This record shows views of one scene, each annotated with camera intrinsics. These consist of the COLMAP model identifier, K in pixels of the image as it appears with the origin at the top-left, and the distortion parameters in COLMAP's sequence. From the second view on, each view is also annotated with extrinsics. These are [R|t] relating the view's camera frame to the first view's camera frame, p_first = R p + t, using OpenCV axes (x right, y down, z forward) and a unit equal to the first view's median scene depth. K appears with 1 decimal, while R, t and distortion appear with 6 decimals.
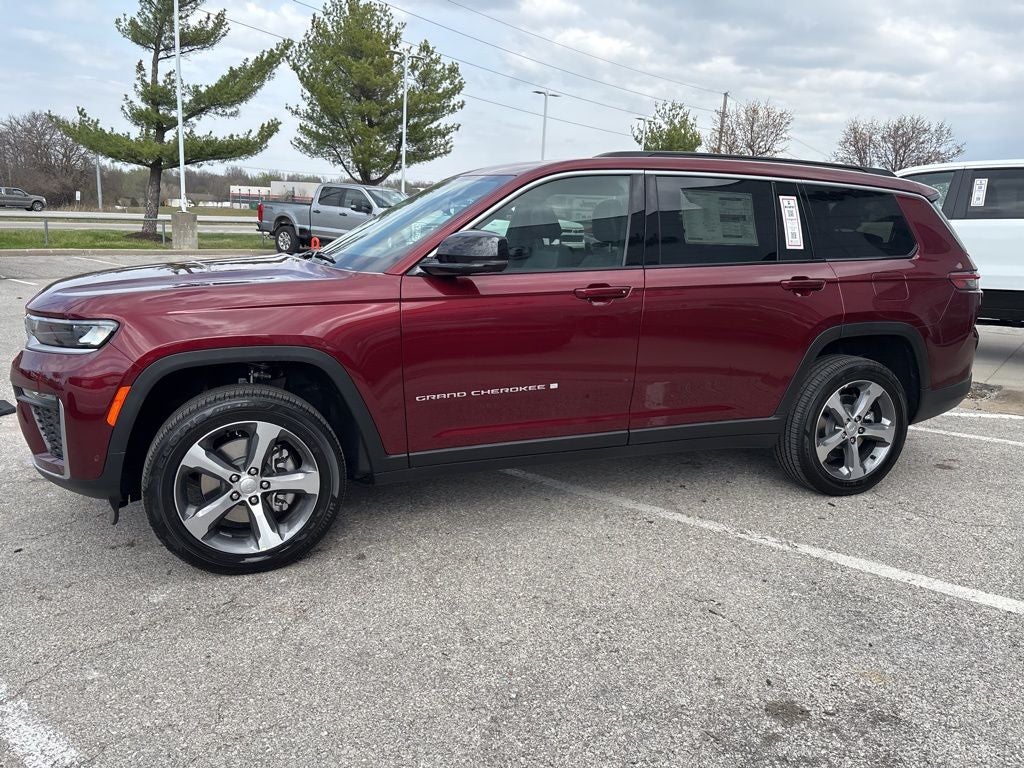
lens RADIAL K [[768.5, 0, 512.0], [0, 768.5, 384.0], [0, 0, 1]] dist [0.037915, -0.043305]
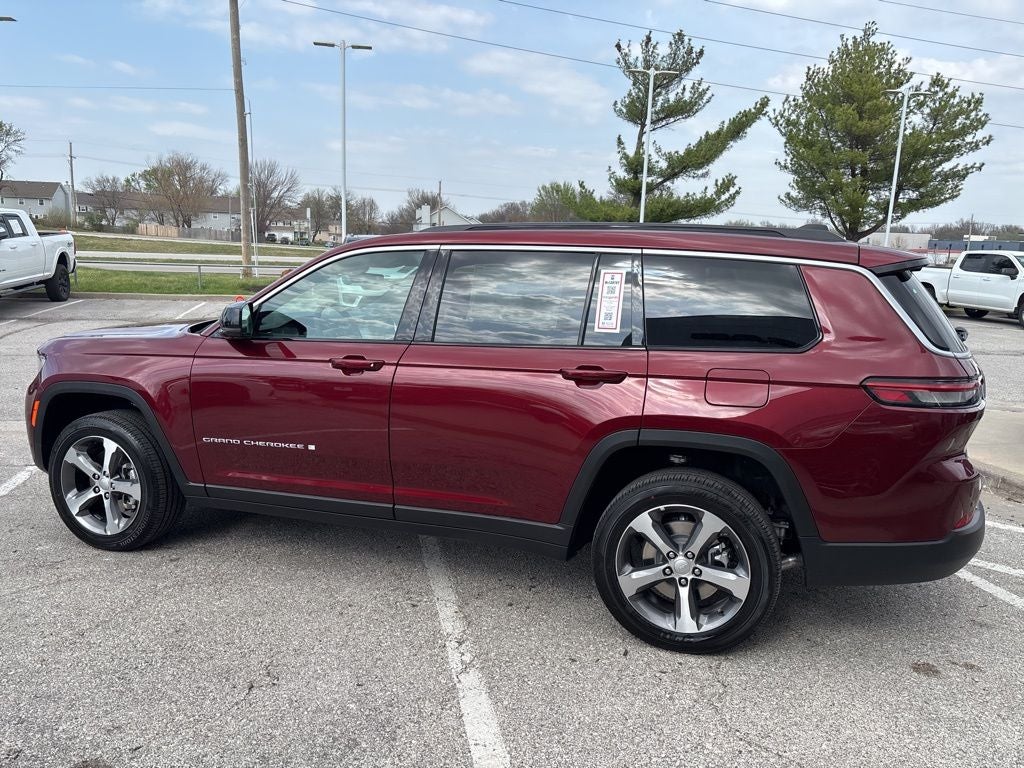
lens RADIAL K [[771.1, 0, 514.0], [0, 771.1, 399.4], [0, 0, 1]] dist [0.045122, -0.057276]
pose [[0.766946, 0.106489, -0.632815, 0.727909], [-0.135644, 0.990755, 0.002327, -0.080589], [0.627212, 0.084053, 0.774300, 0.258439]]
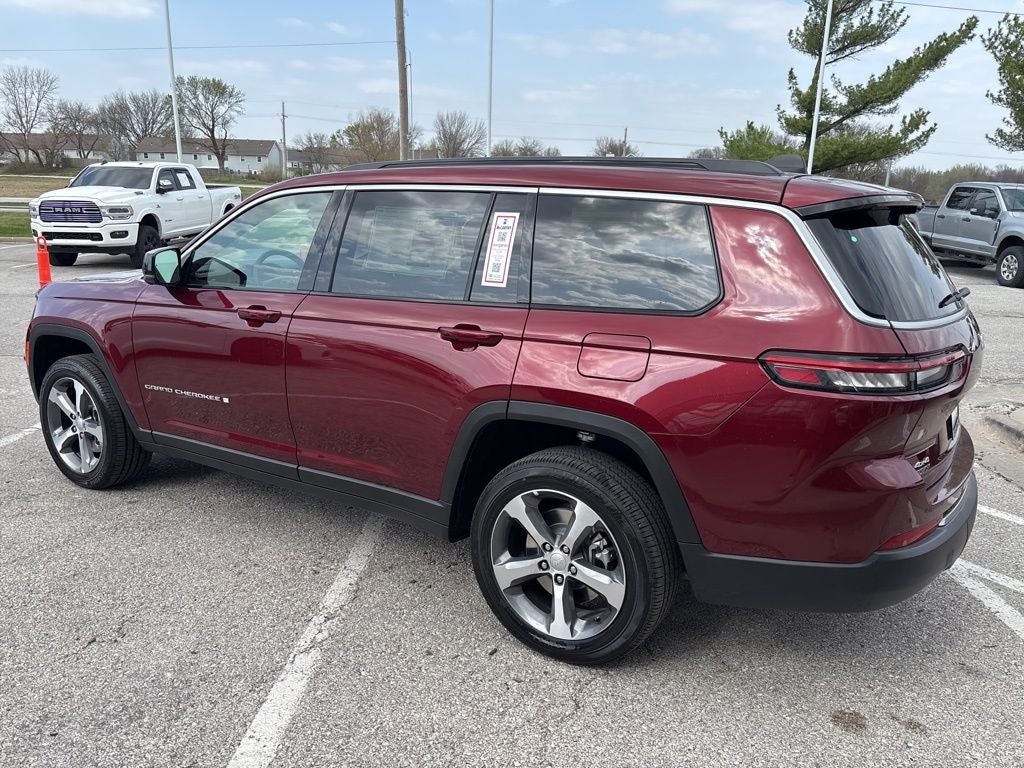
lens RADIAL K [[771.1, 0, 514.0], [0, 771.1, 399.4], [0, 0, 1]] dist [0.045122, -0.057276]
pose [[0.594671, 0.180286, -0.783495, 0.849058], [-0.169008, 0.980789, 0.097408, -0.127774], [0.786005, 0.074491, 0.613717, 0.510343]]
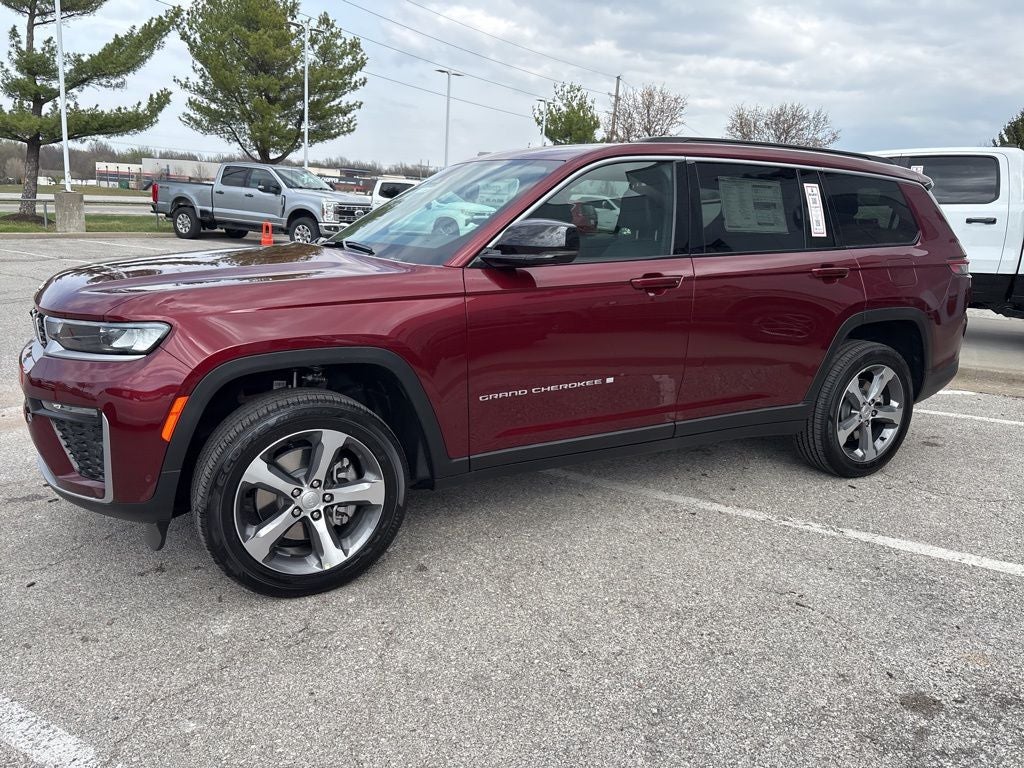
lens RADIAL K [[768.5, 0, 512.0], [0, 768.5, 384.0], [0, 0, 1]] dist [0.037915, -0.043305]
pose [[0.990462, -0.028131, 0.134886, -0.152716], [0.024984, 0.999376, 0.024968, -0.015477], [-0.135504, -0.021360, 0.990547, 0.042895]]
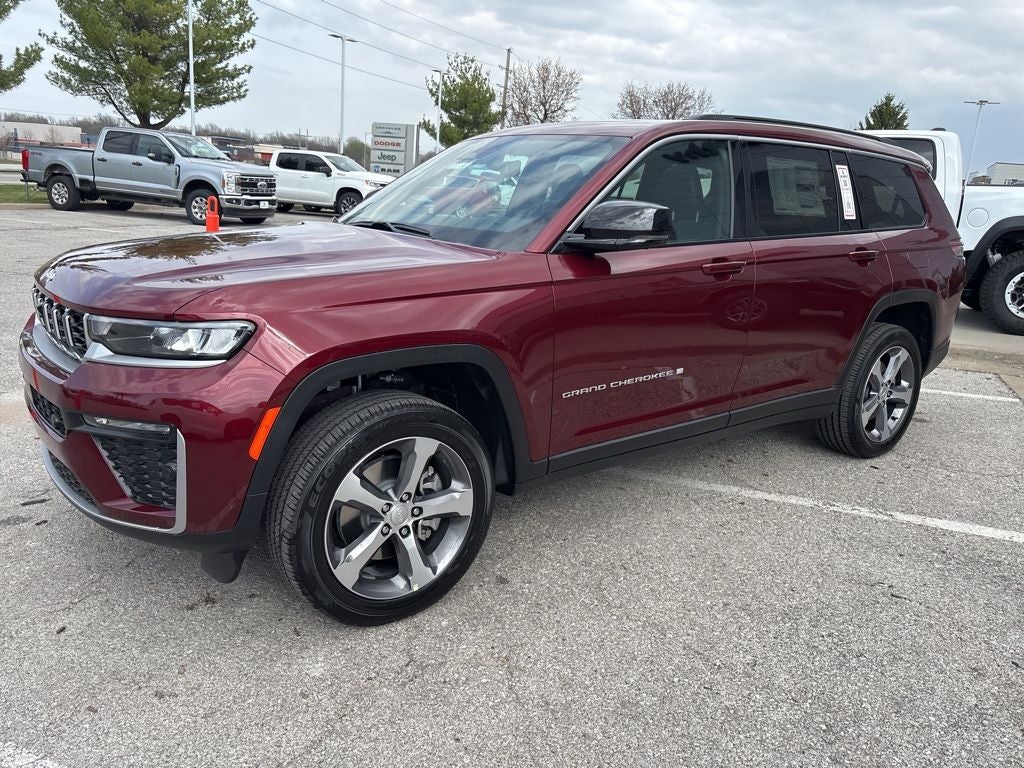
lens RADIAL K [[768.5, 0, 512.0], [0, 768.5, 384.0], [0, 0, 1]] dist [0.037915, -0.043305]
pose [[0.960018, -0.056536, 0.274169, -0.302141], [0.041031, 0.997235, 0.061964, -0.036373], [-0.276914, -0.048237, 0.959683, 0.128586]]
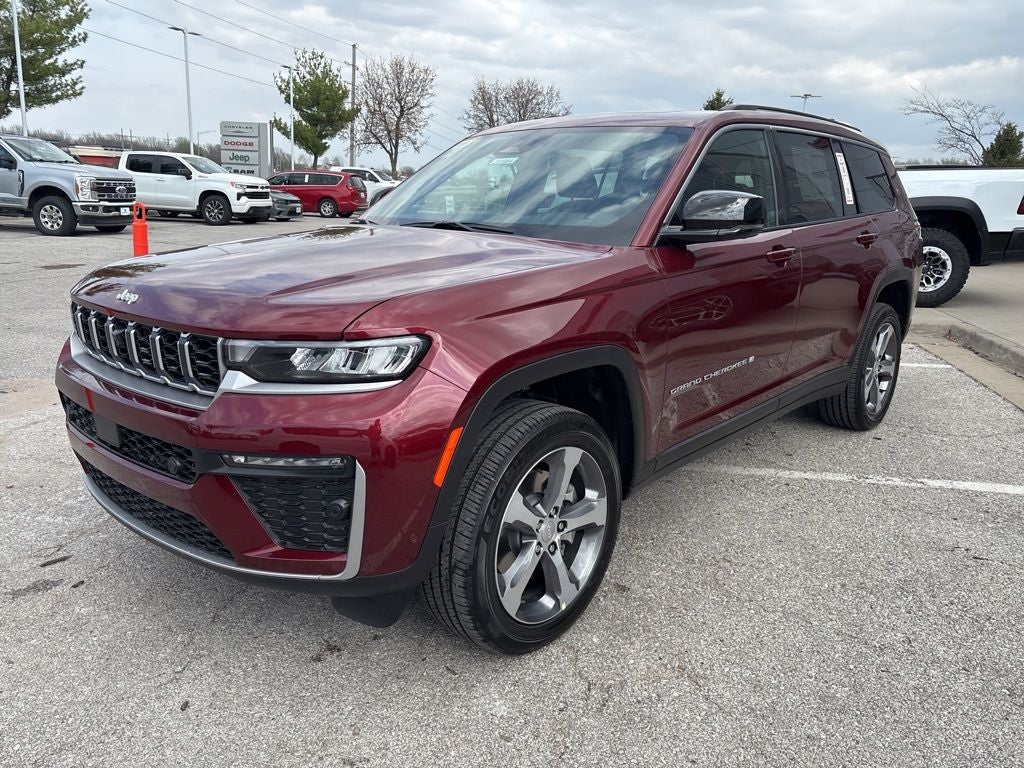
lens RADIAL K [[767.8, 0, 510.1], [0, 767.8, 380.8], [0, 0, 1]] dist [0.042555, -0.046780]
pose [[0.890105, -0.123455, 0.438716, -0.473551], [0.100906, 0.992106, 0.074451, -0.054032], [-0.444444, -0.022000, 0.895536, 0.226242]]
